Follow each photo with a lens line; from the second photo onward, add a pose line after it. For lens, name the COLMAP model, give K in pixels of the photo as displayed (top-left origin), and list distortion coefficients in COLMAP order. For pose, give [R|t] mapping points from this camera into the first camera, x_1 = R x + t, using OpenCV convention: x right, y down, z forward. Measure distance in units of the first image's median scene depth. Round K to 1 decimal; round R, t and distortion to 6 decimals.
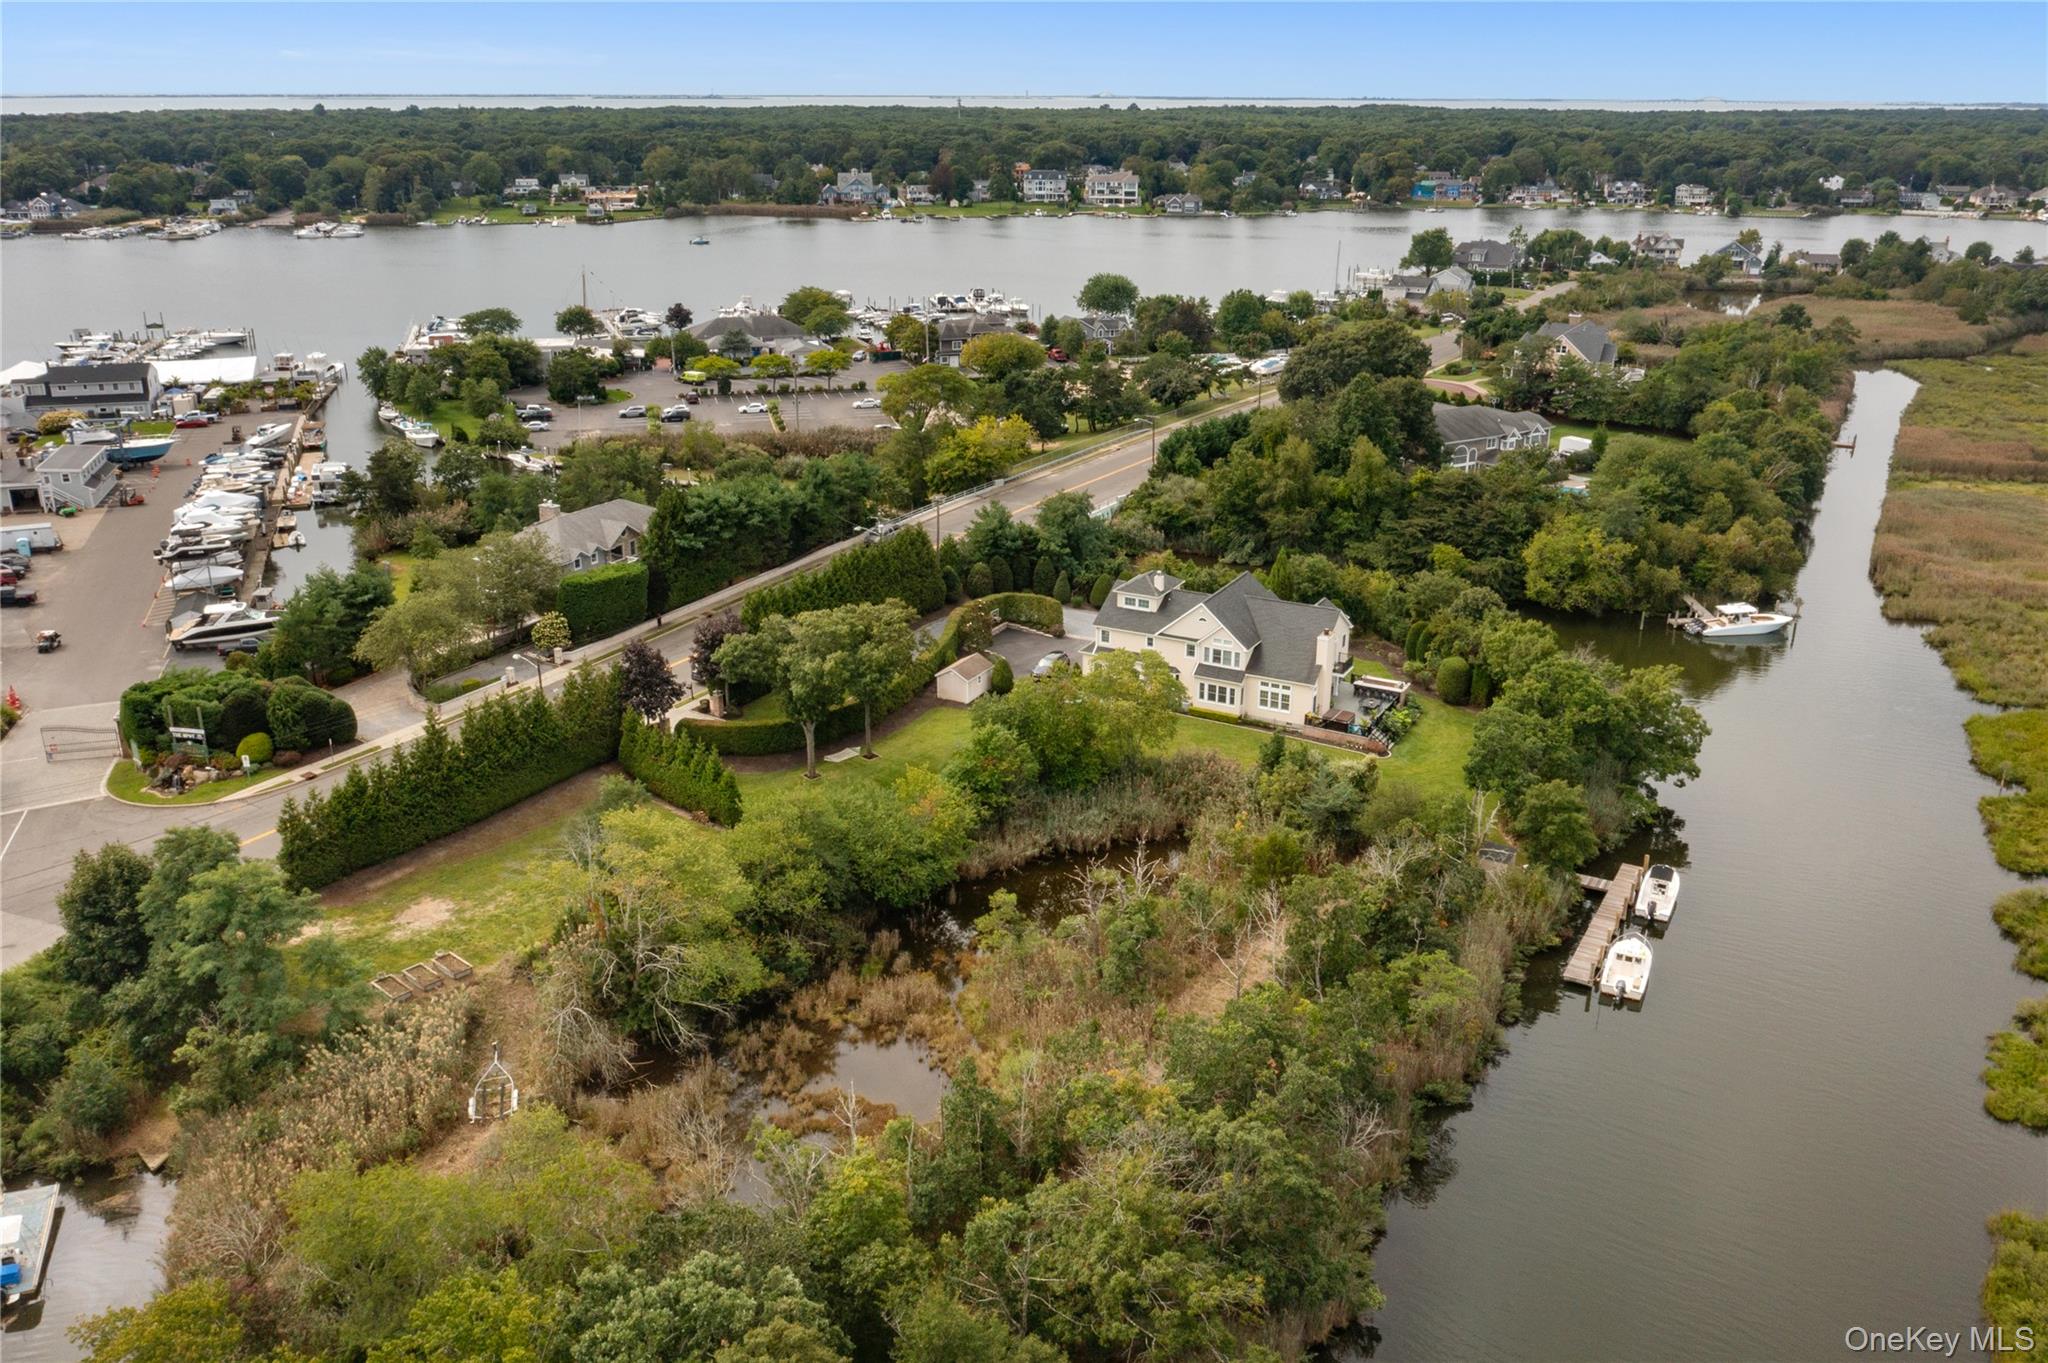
lens RADIAL K [[1649.5, 0, 1024.0], [0, 1649.5, 681.5], [0, 0, 1]] dist [-0.011806, 0.004829]
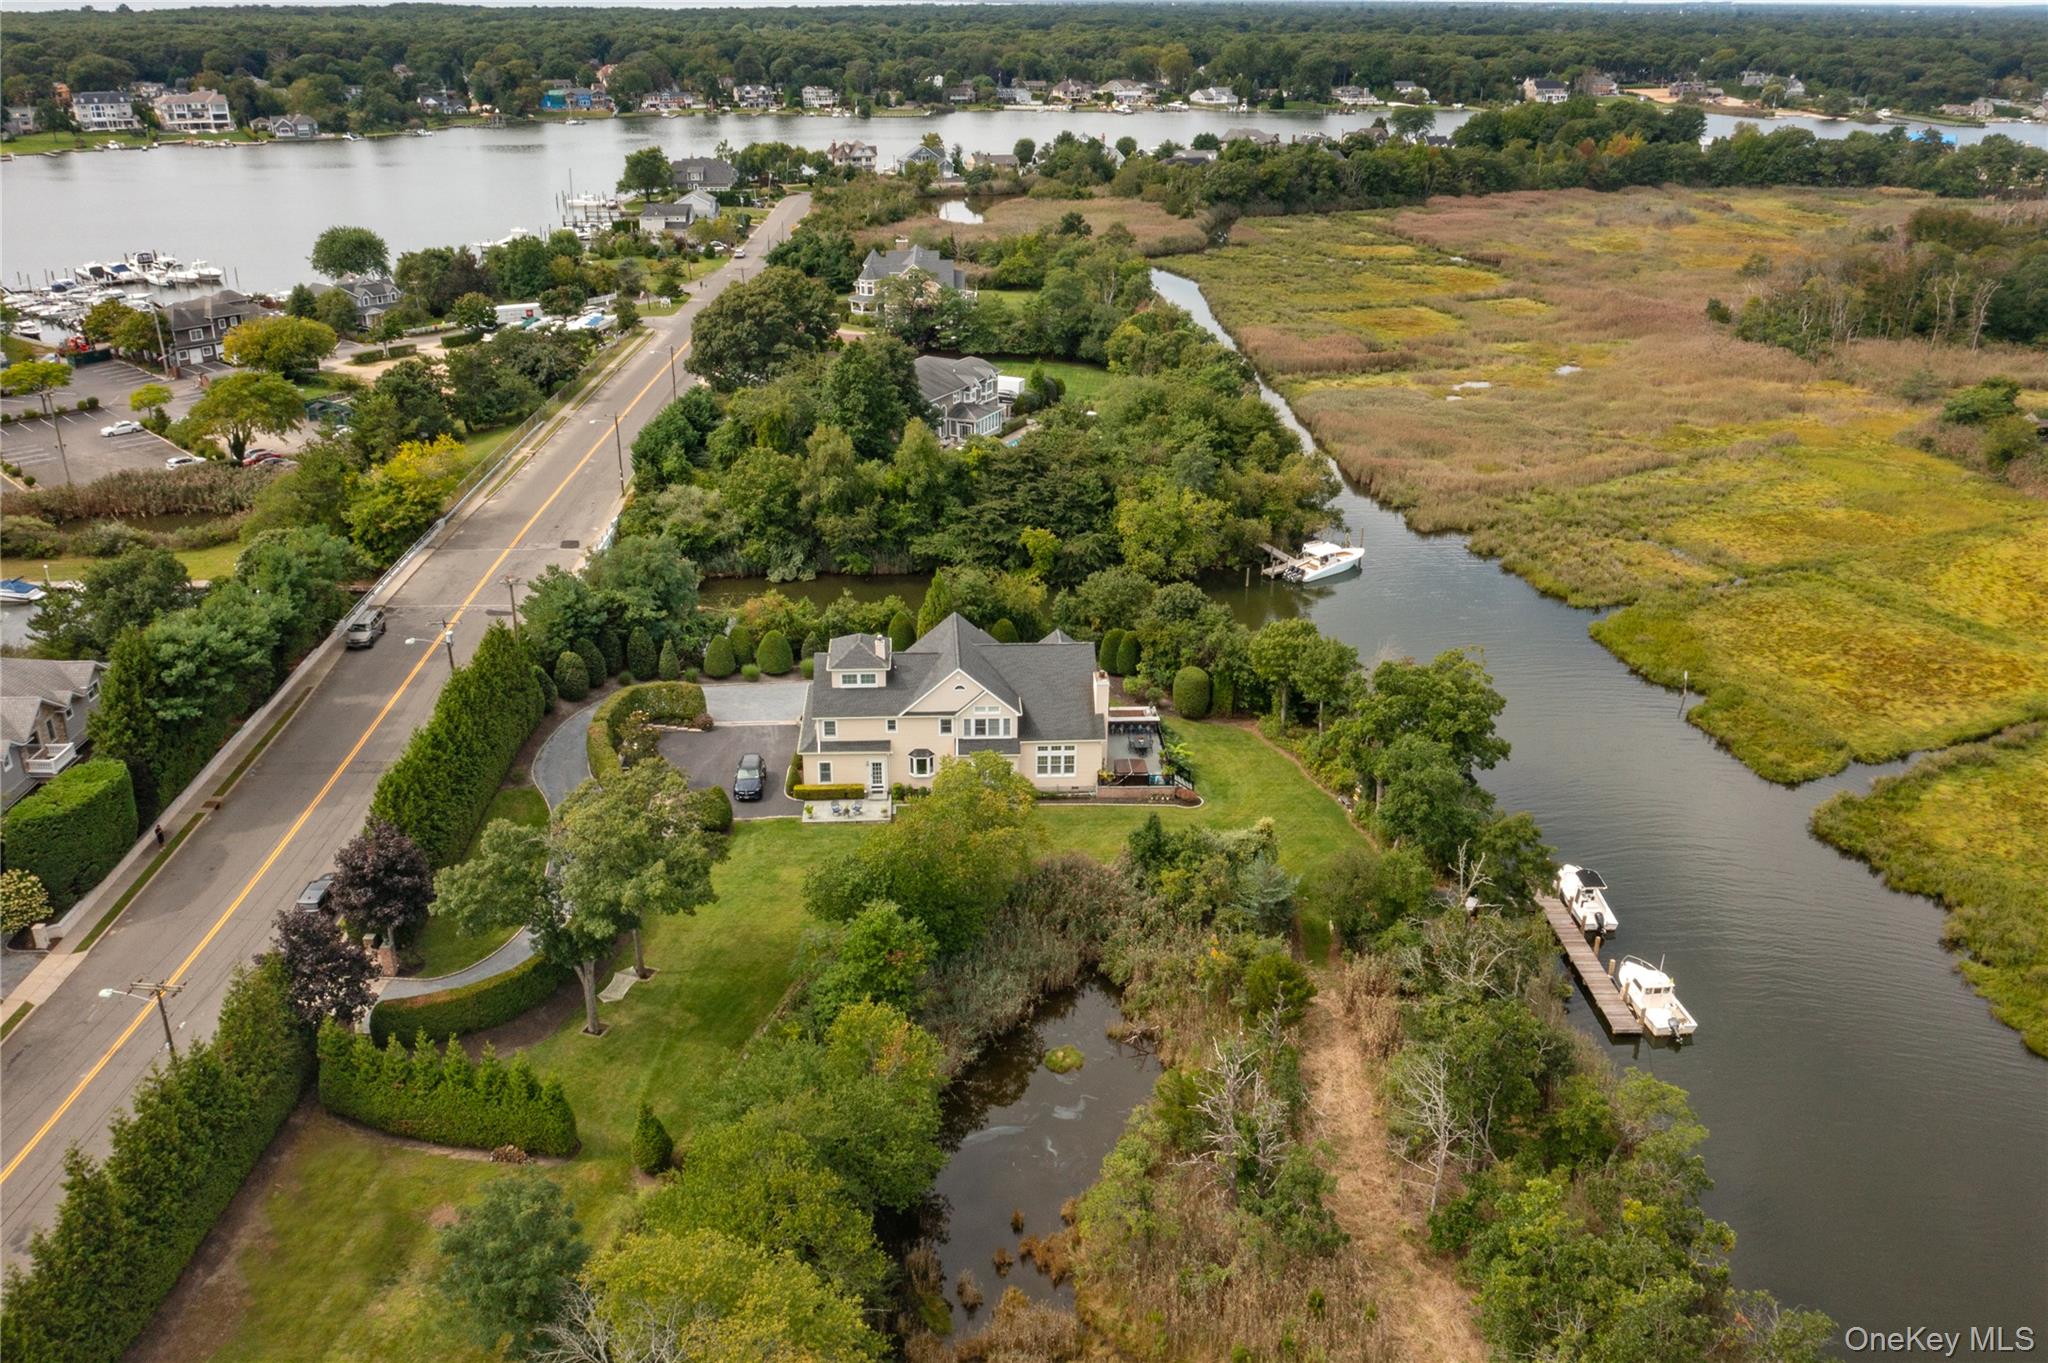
lens RADIAL K [[1644.8, 0, 1024.0], [0, 1644.8, 681.5], [0, 0, 1]] dist [-0.024035, 0.005830]
pose [[0.849203, -0.201197, 0.488237, -0.119509], [0.172587, 0.979544, 0.103475, -0.054292], [-0.499068, -0.003608, 0.866555, 0.125055]]
